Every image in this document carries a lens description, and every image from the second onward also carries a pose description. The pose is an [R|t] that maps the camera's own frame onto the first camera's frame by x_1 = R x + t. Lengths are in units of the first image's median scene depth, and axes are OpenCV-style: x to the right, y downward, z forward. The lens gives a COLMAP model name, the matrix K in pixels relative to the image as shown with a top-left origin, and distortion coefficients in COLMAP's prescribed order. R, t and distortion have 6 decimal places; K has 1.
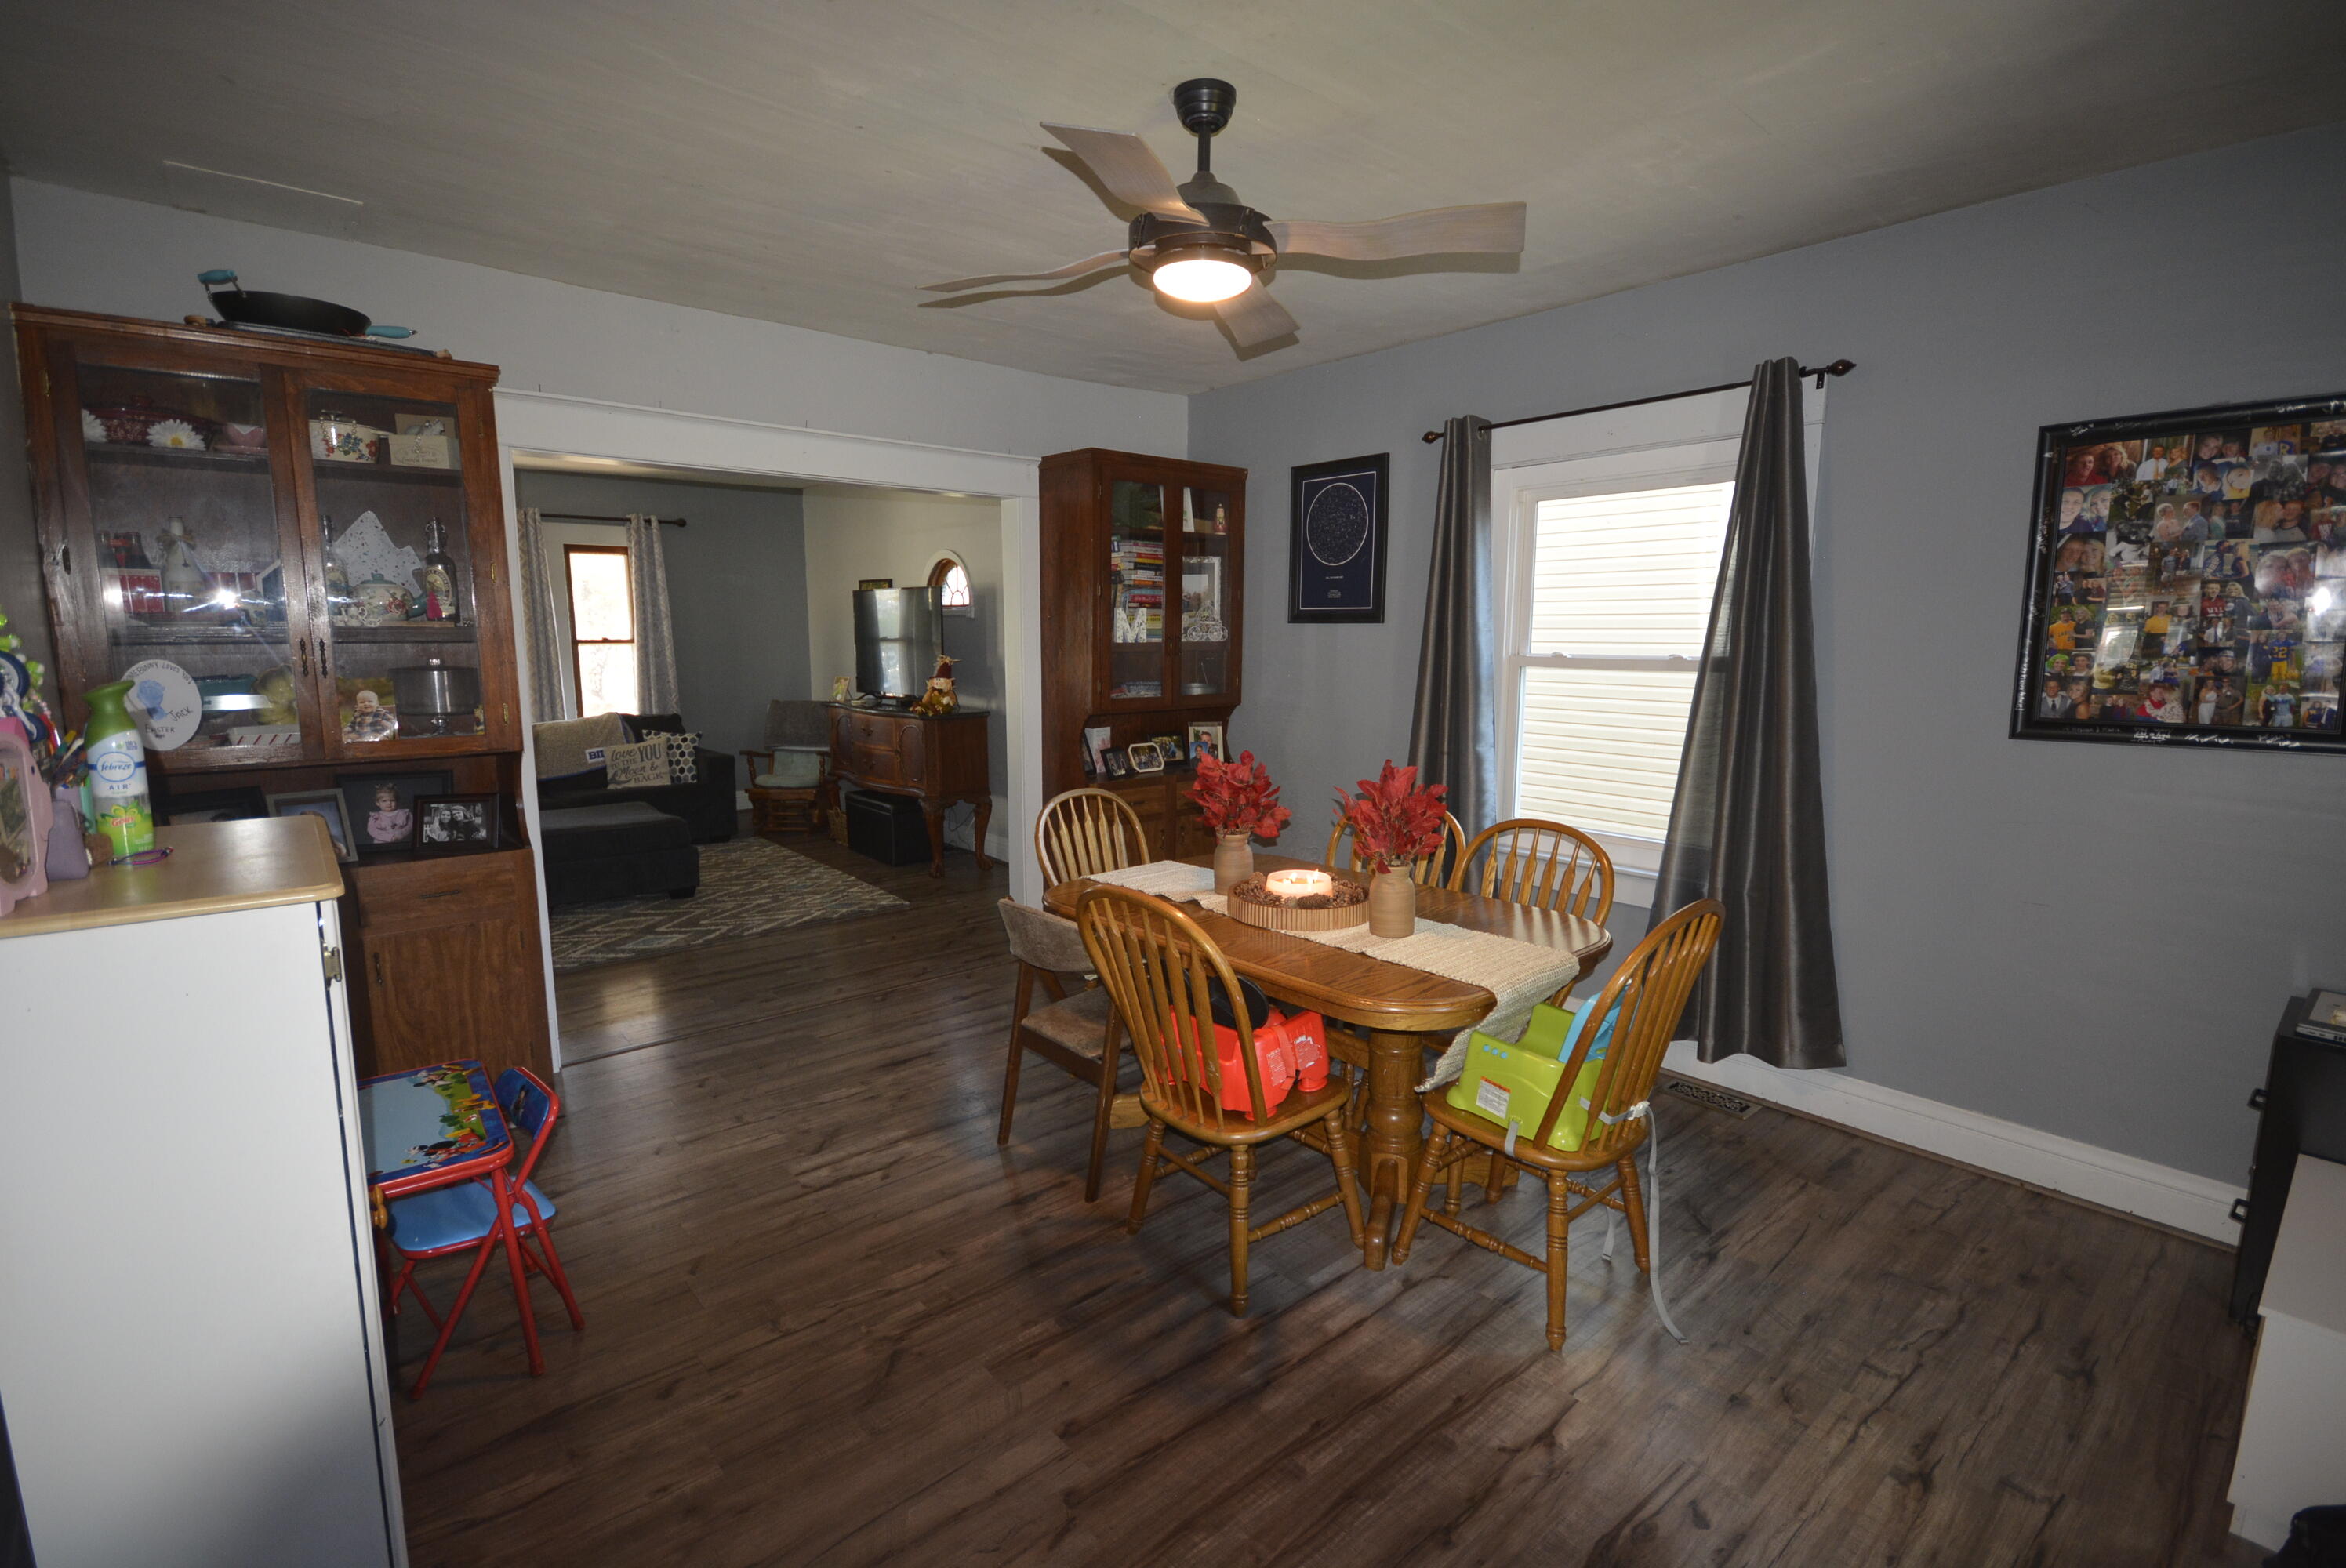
lens RADIAL K [[1061.6, 0, 1176.9], [0, 1061.6, 780.7], [0, 0, 1]] dist [0.003586, 0.000171]
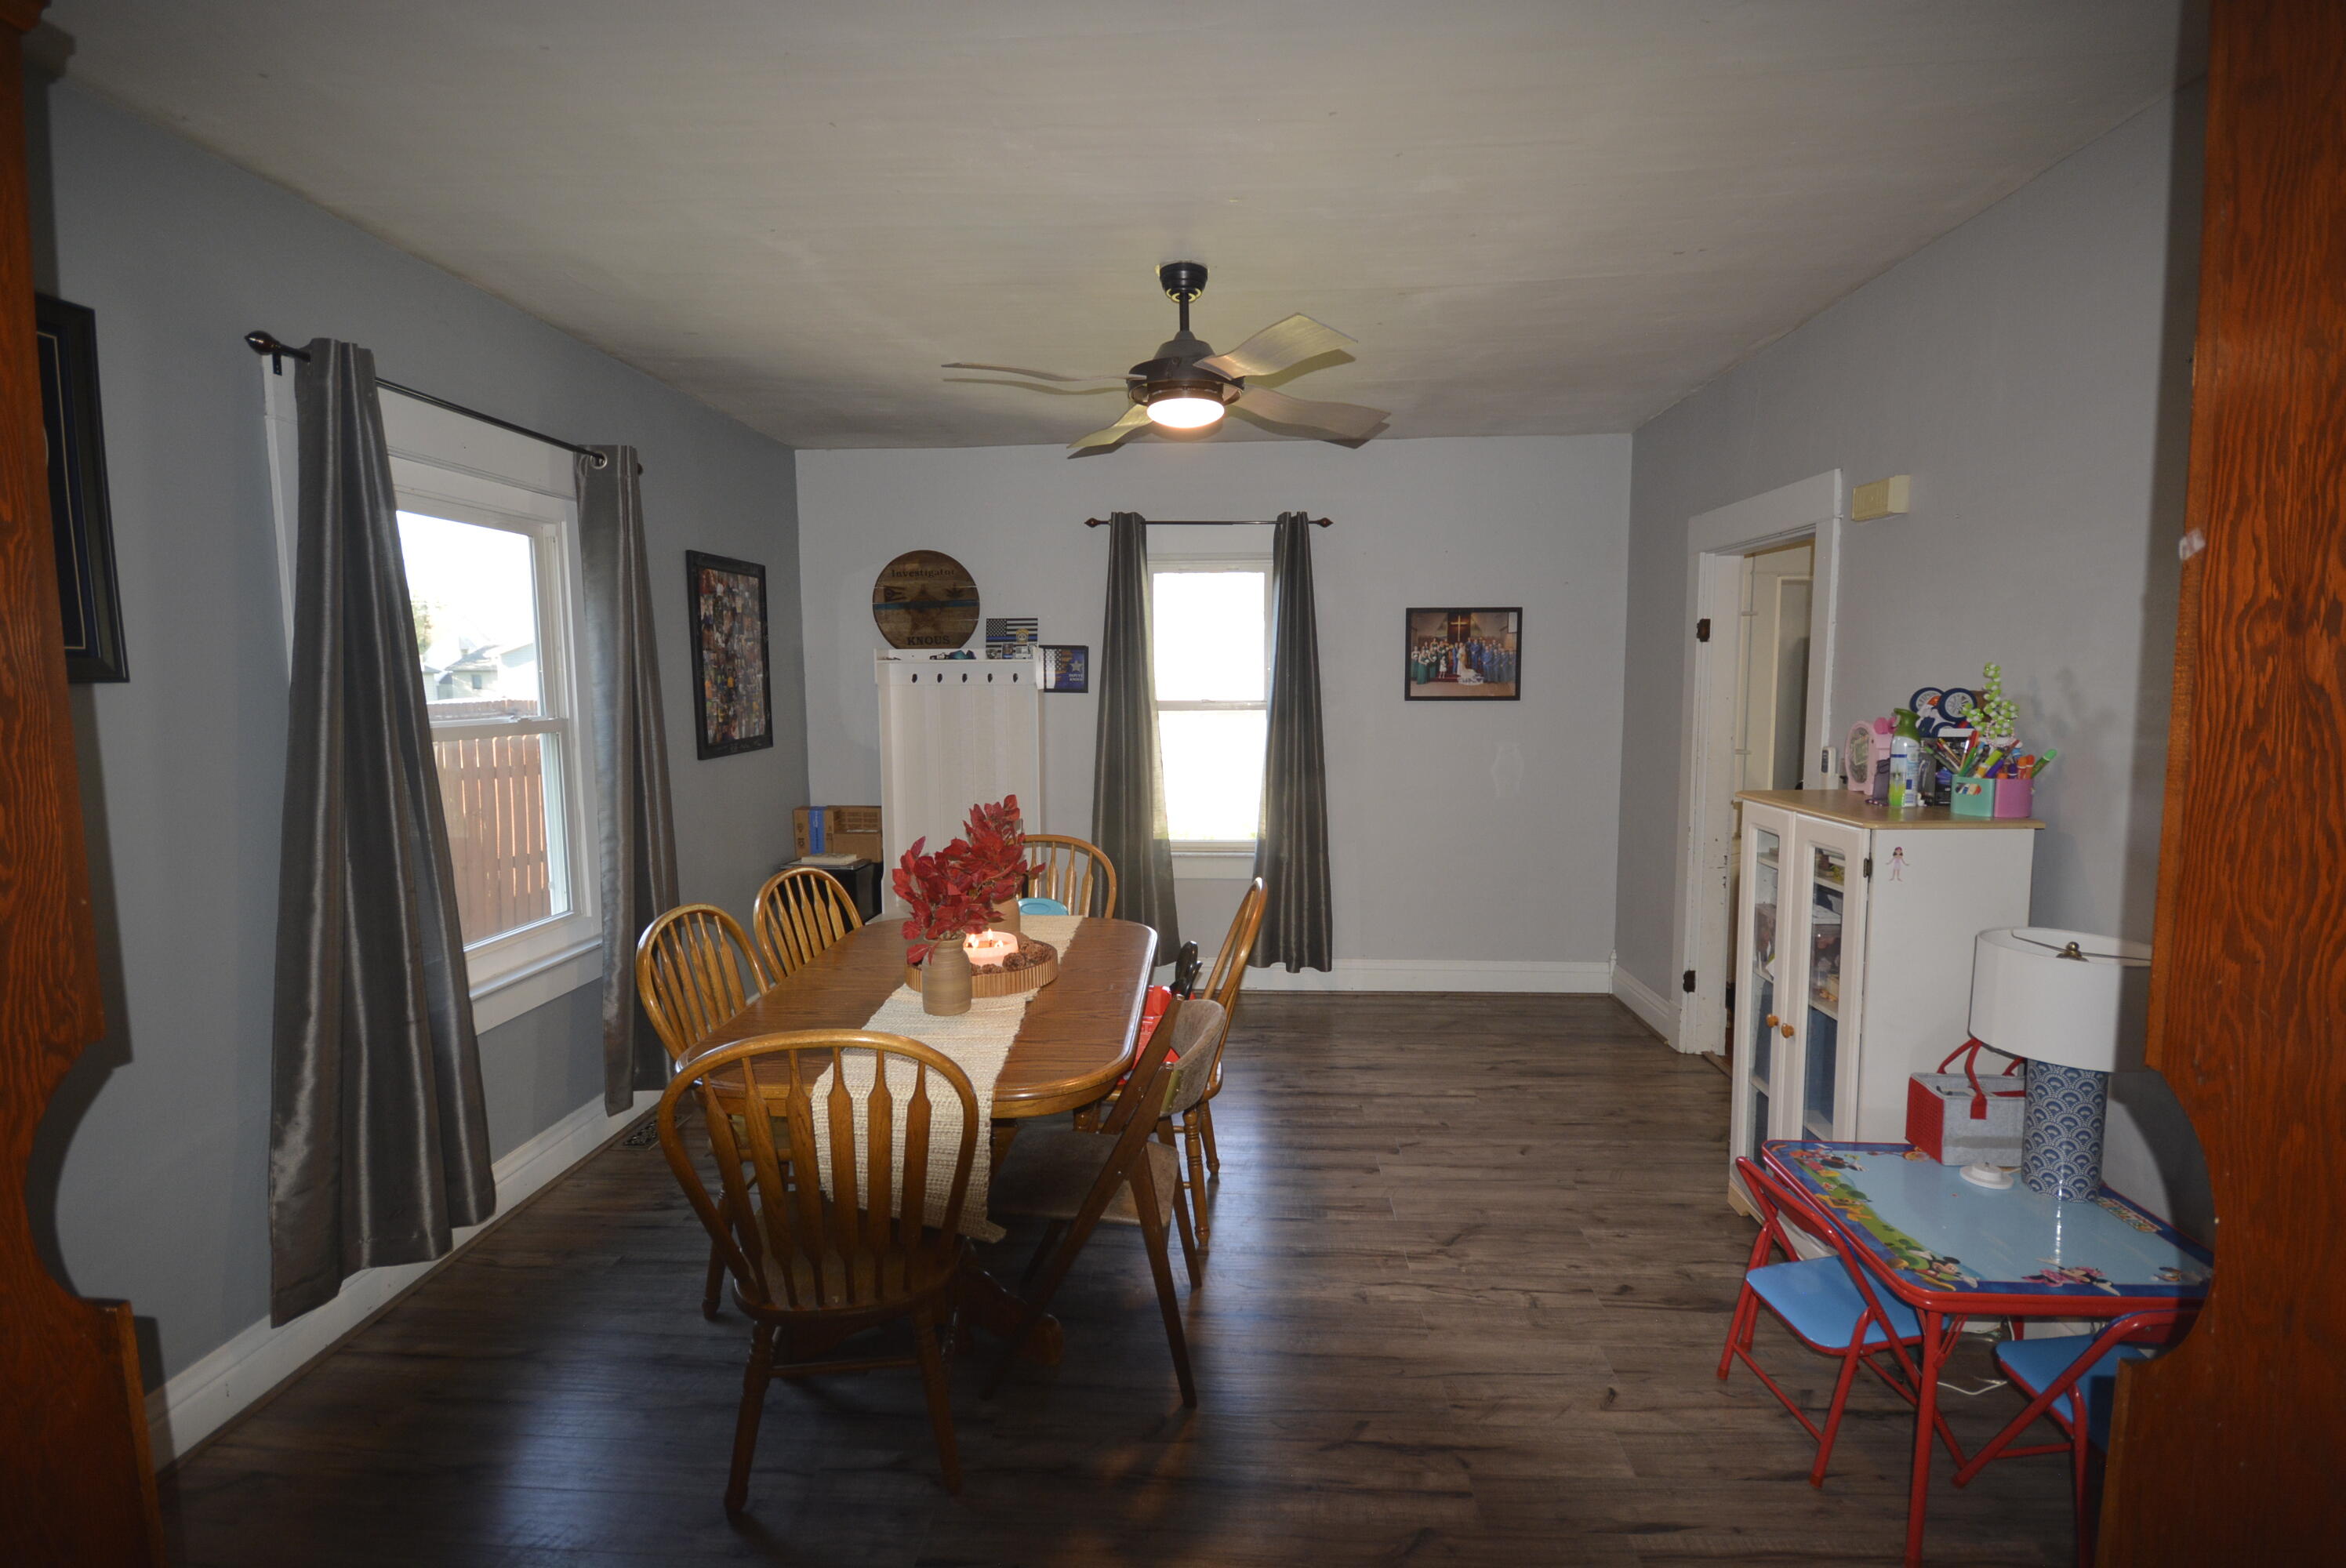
lens RADIAL K [[1061.6, 0, 1173.1], [0, 1061.6, 778.9], [0, 0, 1]] dist [0.003586, 0.000171]
pose [[-0.716792, -0.065529, 0.694201, -0.883995], [0.103909, 0.974420, 0.199270, -0.298583], [-0.689502, 0.214969, -0.691647, 2.004008]]
